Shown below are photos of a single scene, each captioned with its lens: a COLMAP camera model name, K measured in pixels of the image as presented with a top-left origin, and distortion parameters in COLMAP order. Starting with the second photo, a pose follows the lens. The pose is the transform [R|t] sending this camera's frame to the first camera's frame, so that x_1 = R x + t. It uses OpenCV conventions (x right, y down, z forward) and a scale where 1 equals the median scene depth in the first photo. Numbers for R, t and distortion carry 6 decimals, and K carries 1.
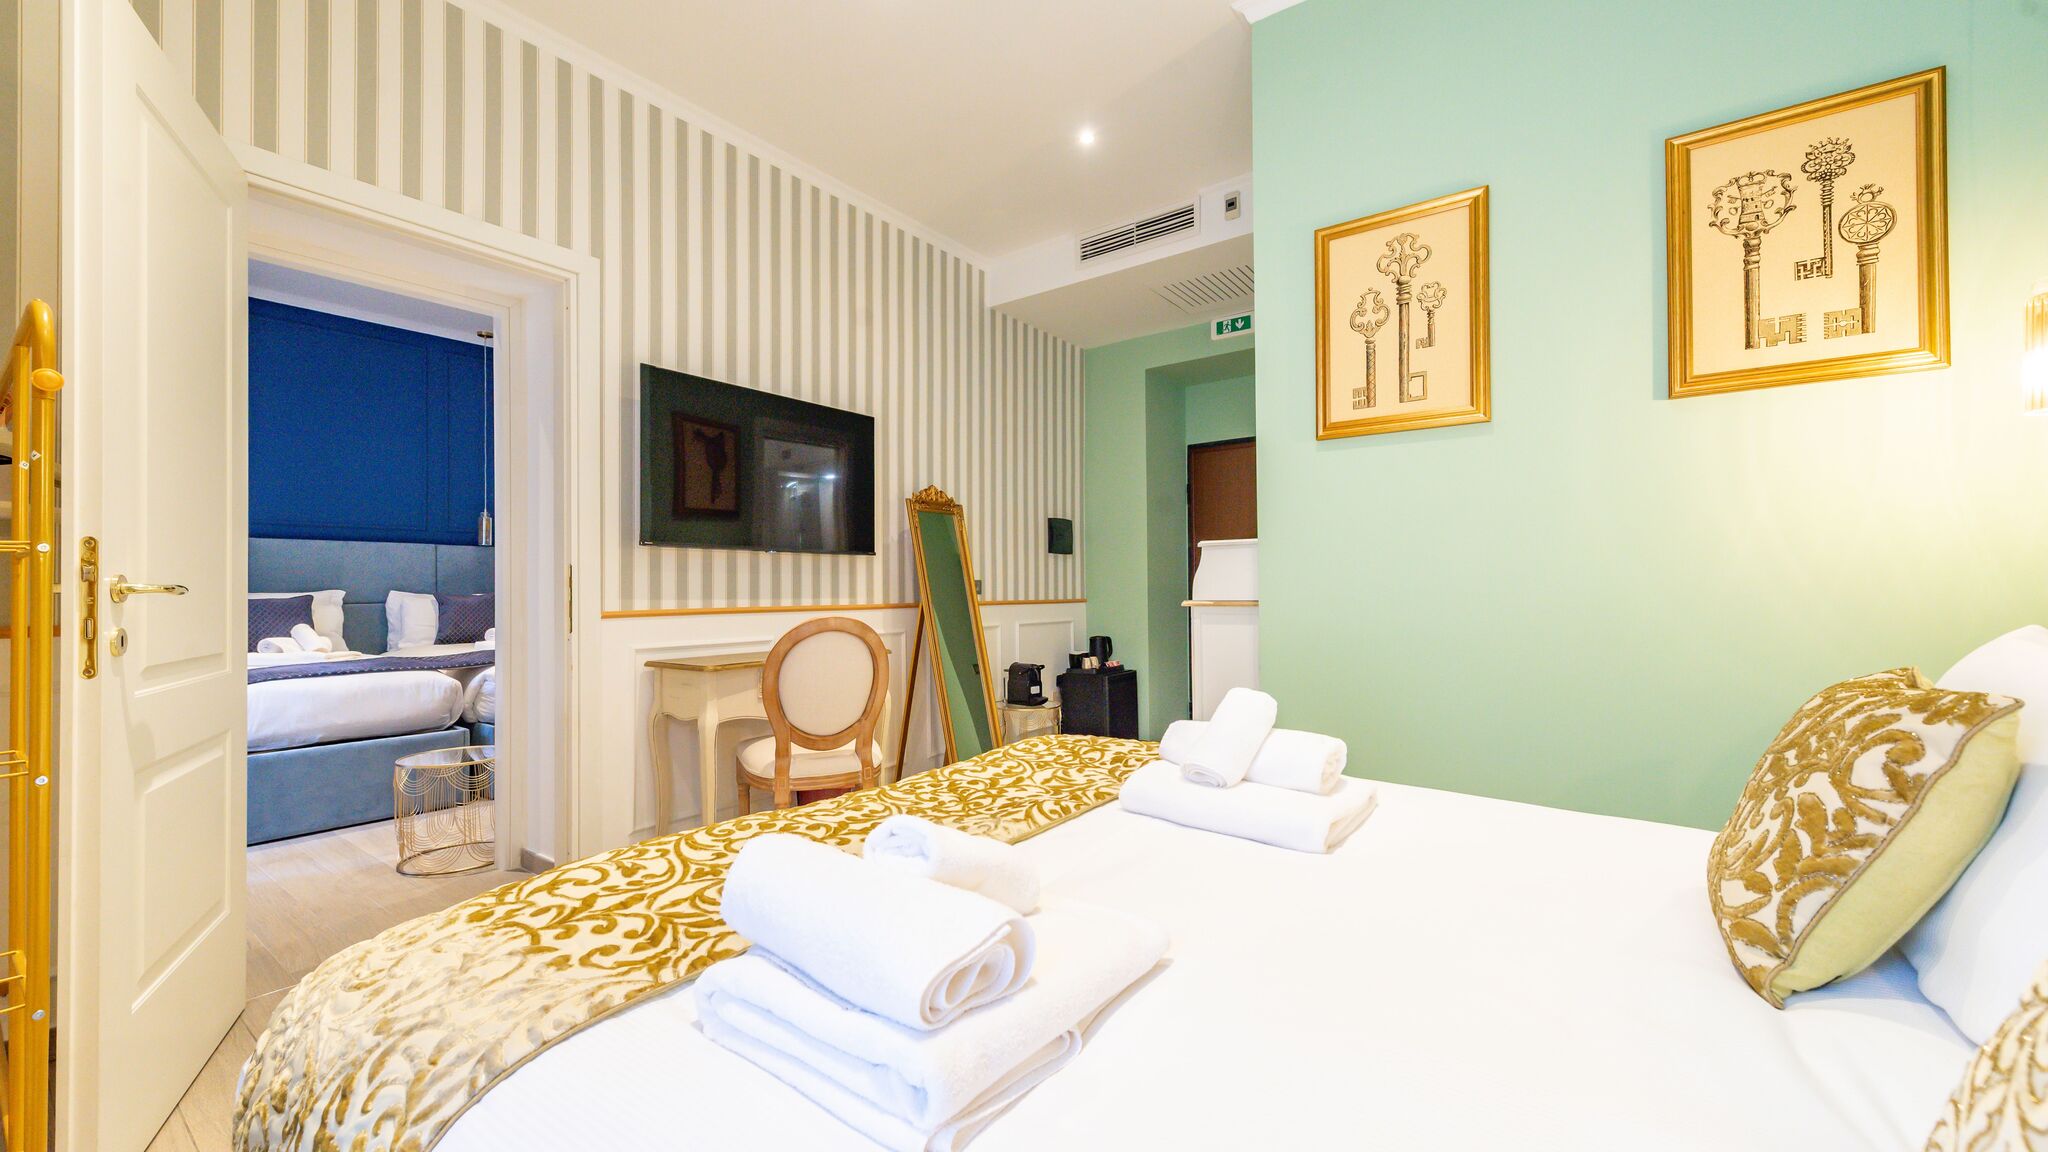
lens RADIAL K [[809.0, 0, 1020.6], [0, 809.0, 586.6], [0, 0, 1]] dist [0.002375, -0.000519]
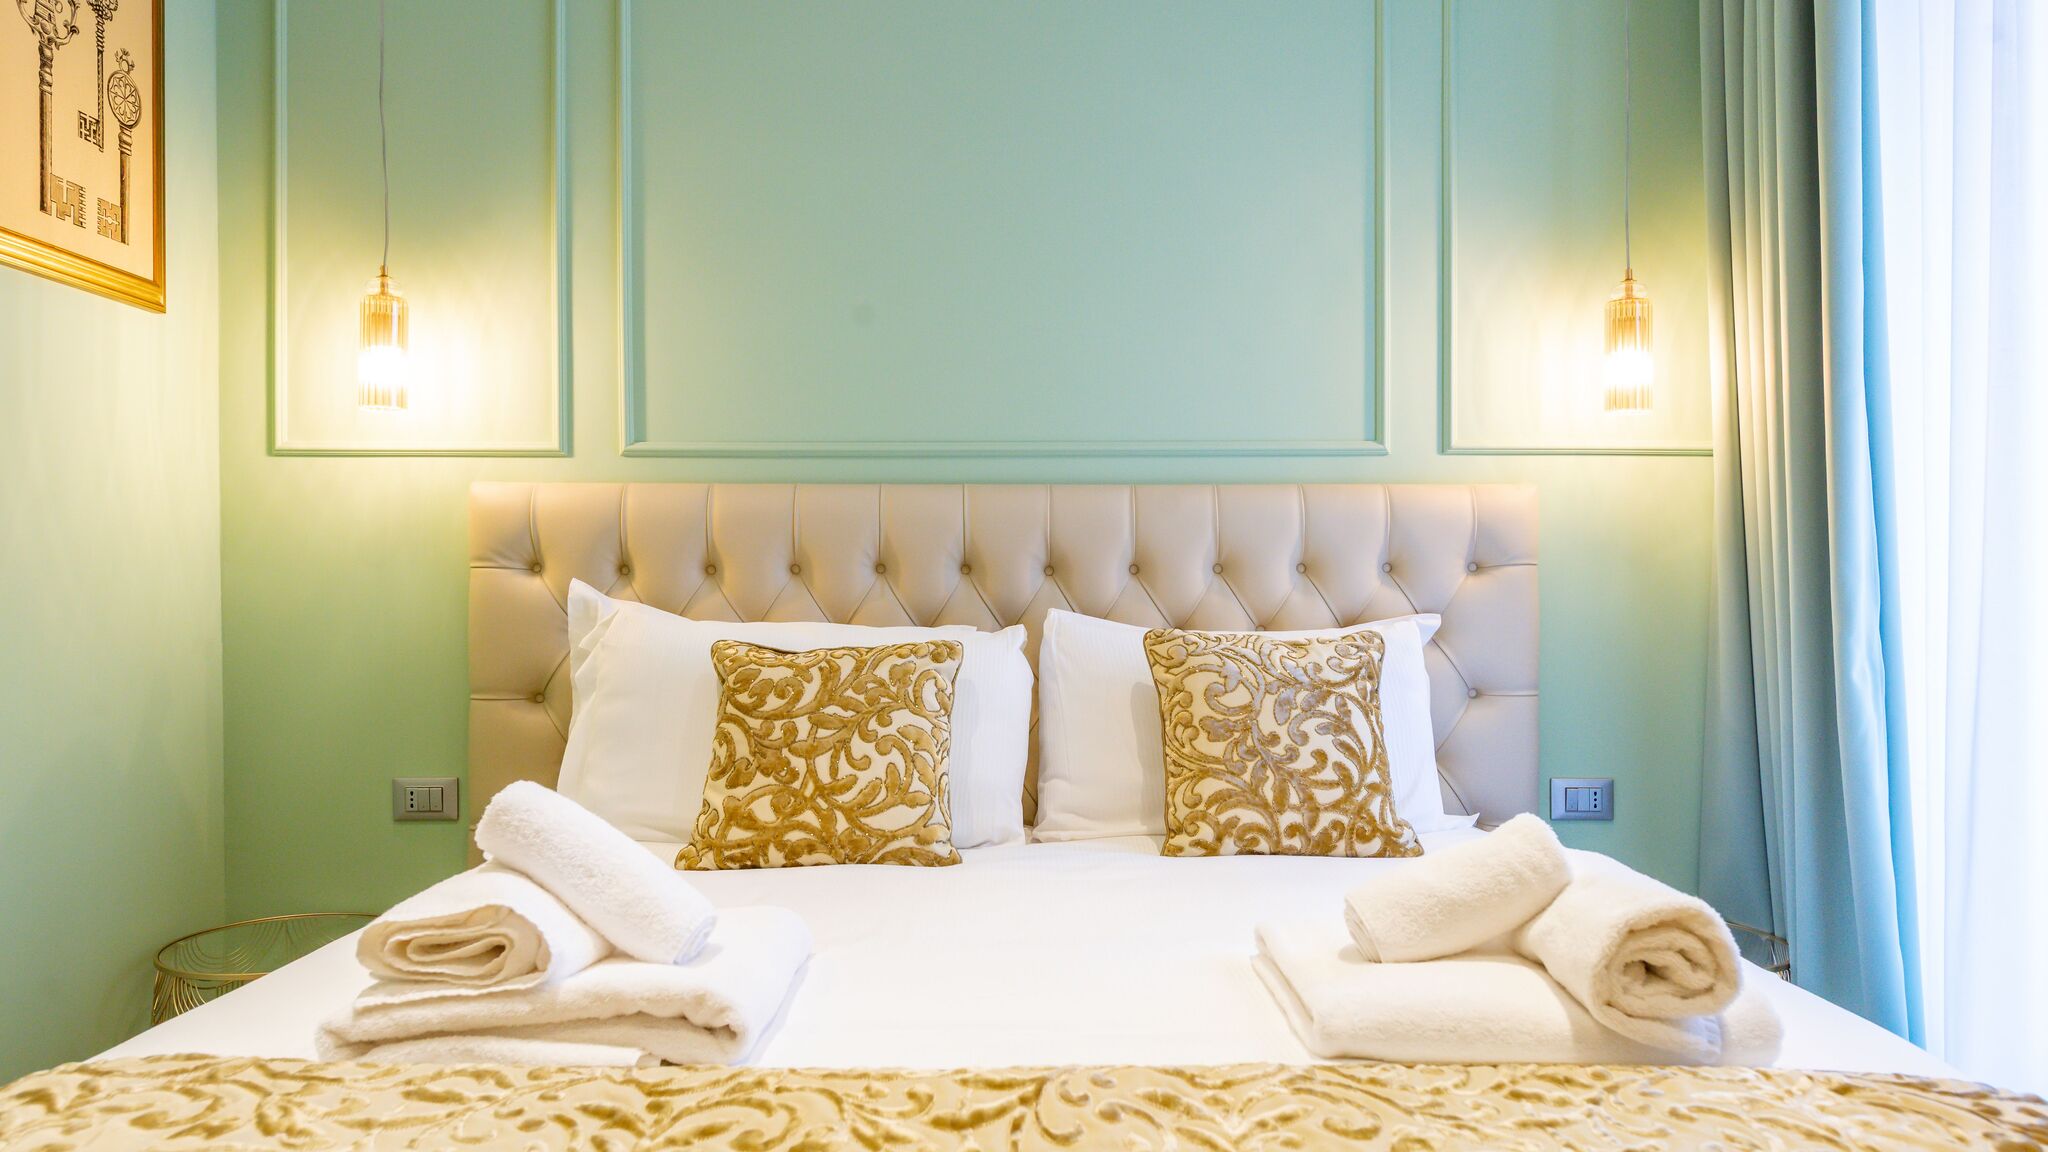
lens RADIAL K [[1350.6, 0, 1028.2], [0, 1350.6, 572.2], [0, 0, 1]] dist [0.024054, -0.006936]
pose [[-0.628007, 0.008856, 0.778157, -0.463508], [-0.003343, 0.999895, -0.014078, 0.010742], [-0.778200, -0.011443, -0.627912, 1.086208]]
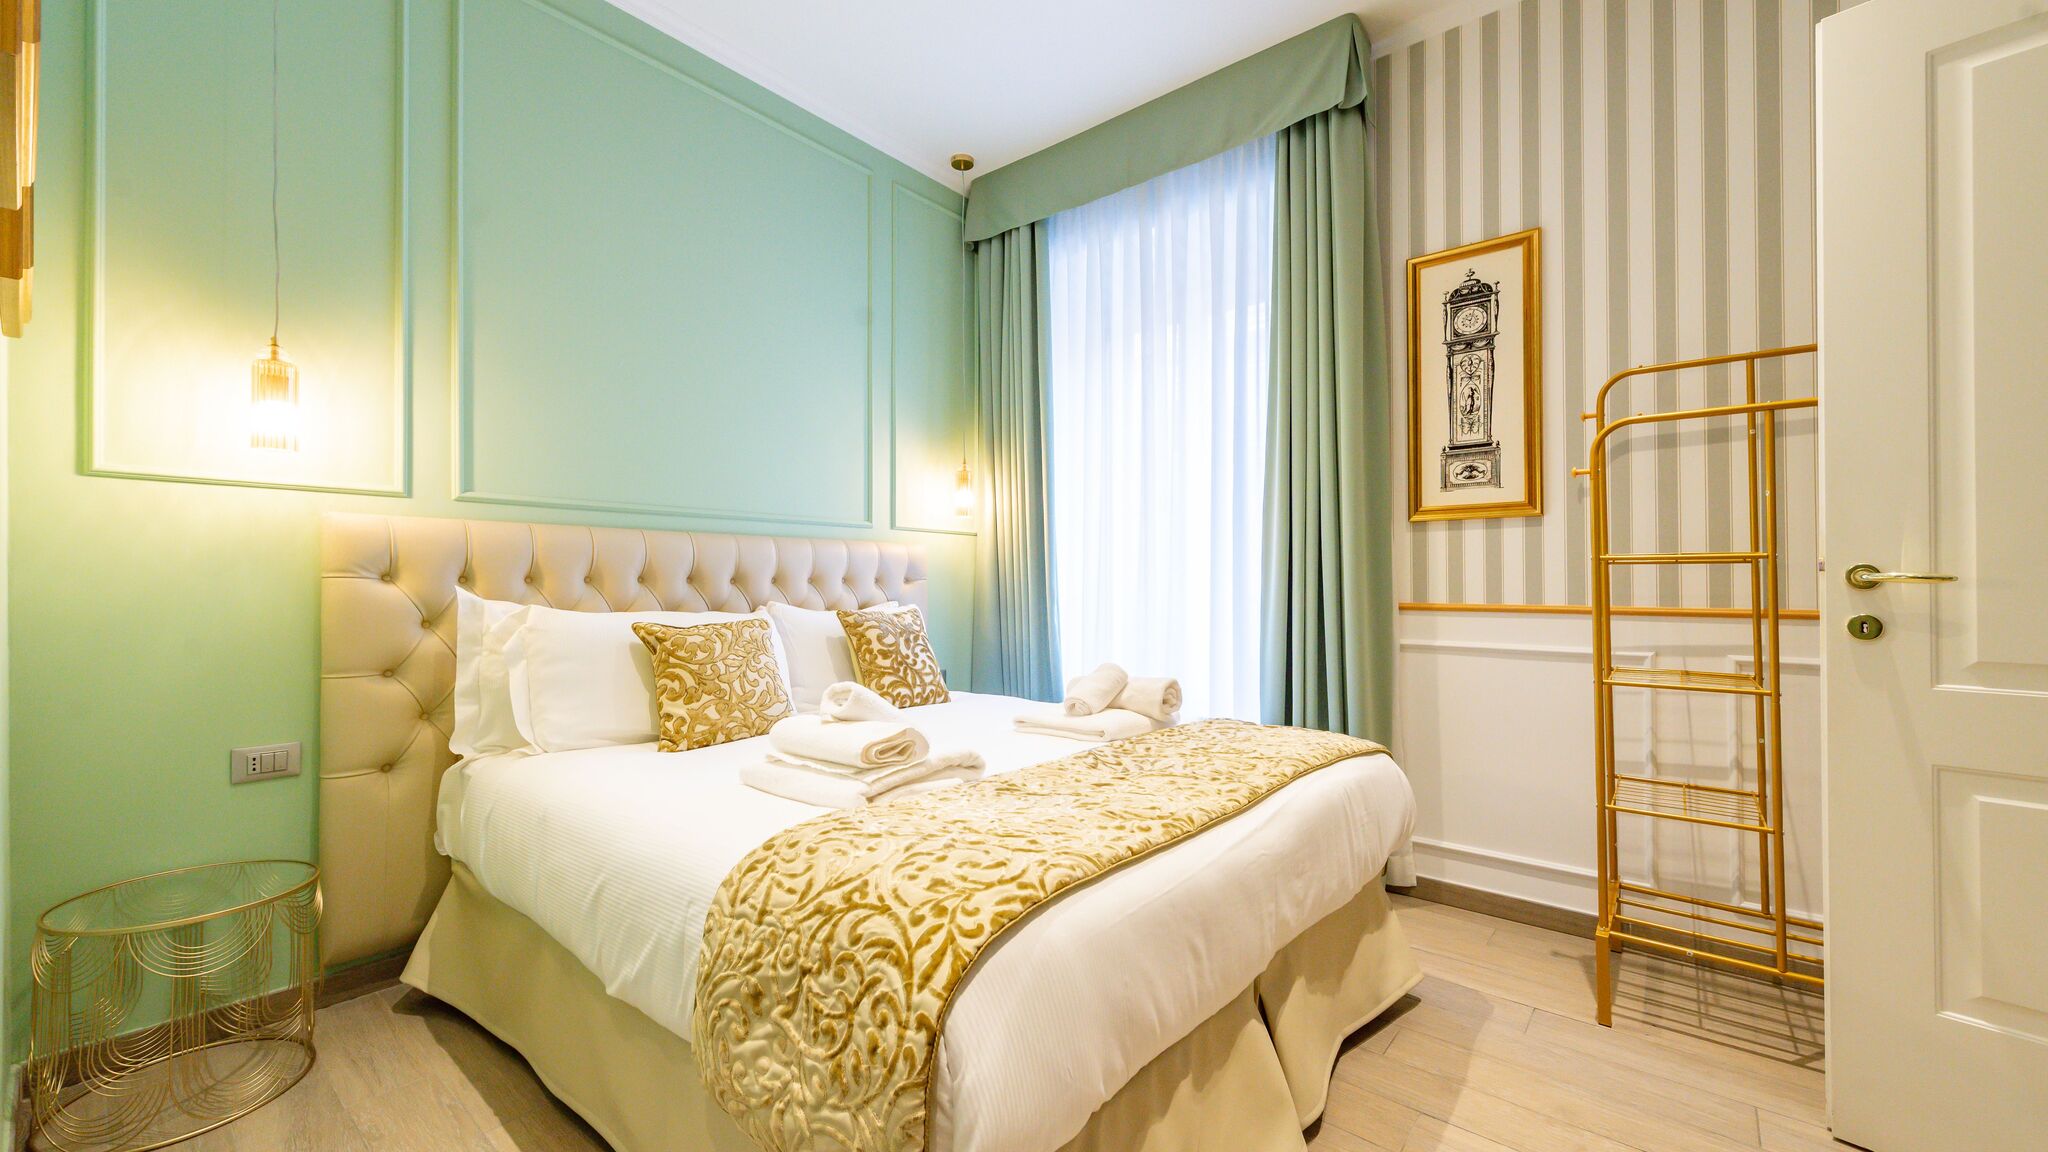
lens RADIAL K [[809.0, 0, 1022.3], [0, 809.0, 578.4], [0, 0, 1]] dist [0.002375, -0.000519]
pose [[-0.999781, 0.005586, 0.020192, 0.010257], [0.005247, 0.999844, -0.016848, 0.012751], [-0.020283, -0.016738, -0.999654, 1.700192]]
